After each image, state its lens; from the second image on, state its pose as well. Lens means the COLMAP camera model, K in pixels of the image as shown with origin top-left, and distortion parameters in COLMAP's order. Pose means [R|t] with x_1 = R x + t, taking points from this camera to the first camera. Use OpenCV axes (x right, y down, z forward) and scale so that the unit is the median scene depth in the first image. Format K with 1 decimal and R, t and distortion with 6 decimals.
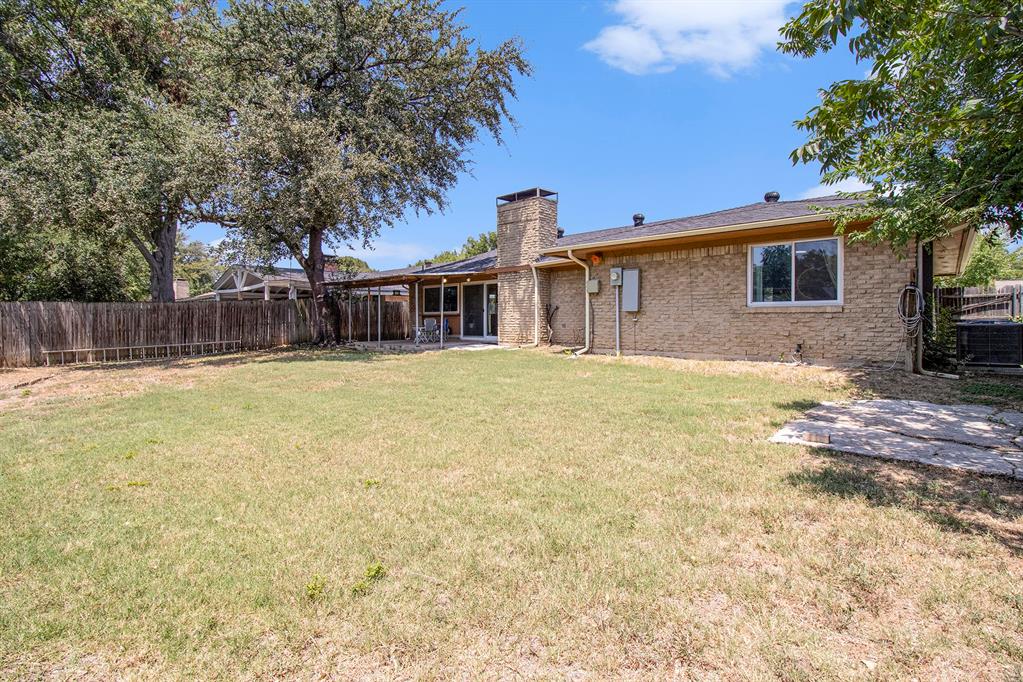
lens RADIAL K [[476.8, 0, 511.5], [0, 476.8, 341.0], [0, 0, 1]] dist [-0.000313, -0.000735]
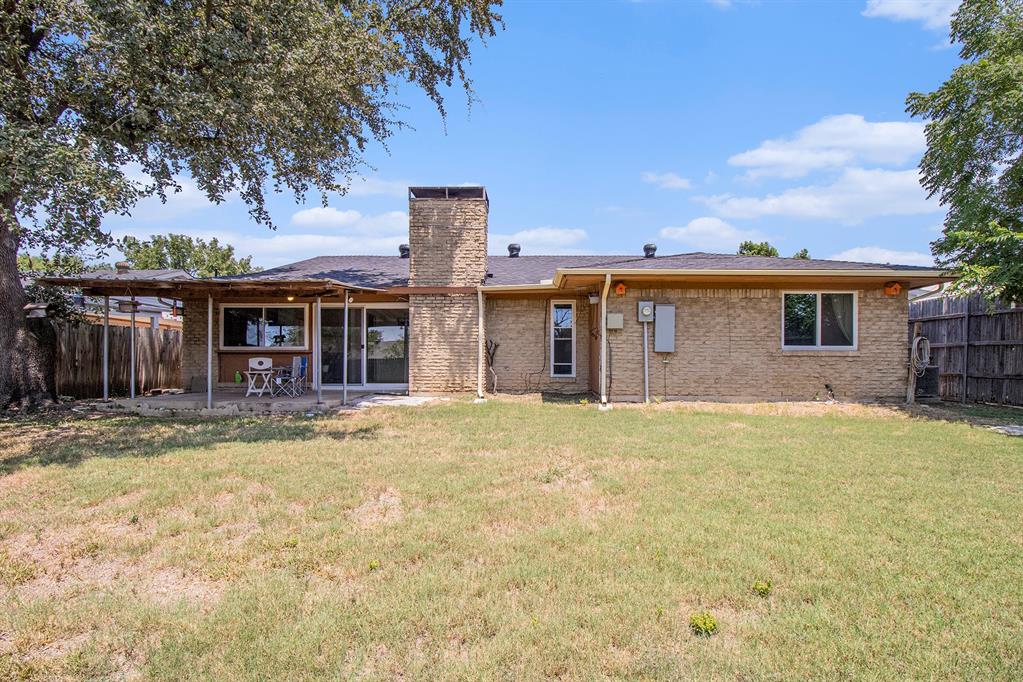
lens RADIAL K [[501.2, 0, 511.5], [0, 501.2, 375.9], [0, 0, 1]] dist [0.000781, -0.000089]
pose [[0.749389, -0.008103, 0.662080, -0.556494], [0.022155, 0.999672, -0.012841, -0.011228], [-0.661759, 0.024292, 0.749323, 0.470383]]
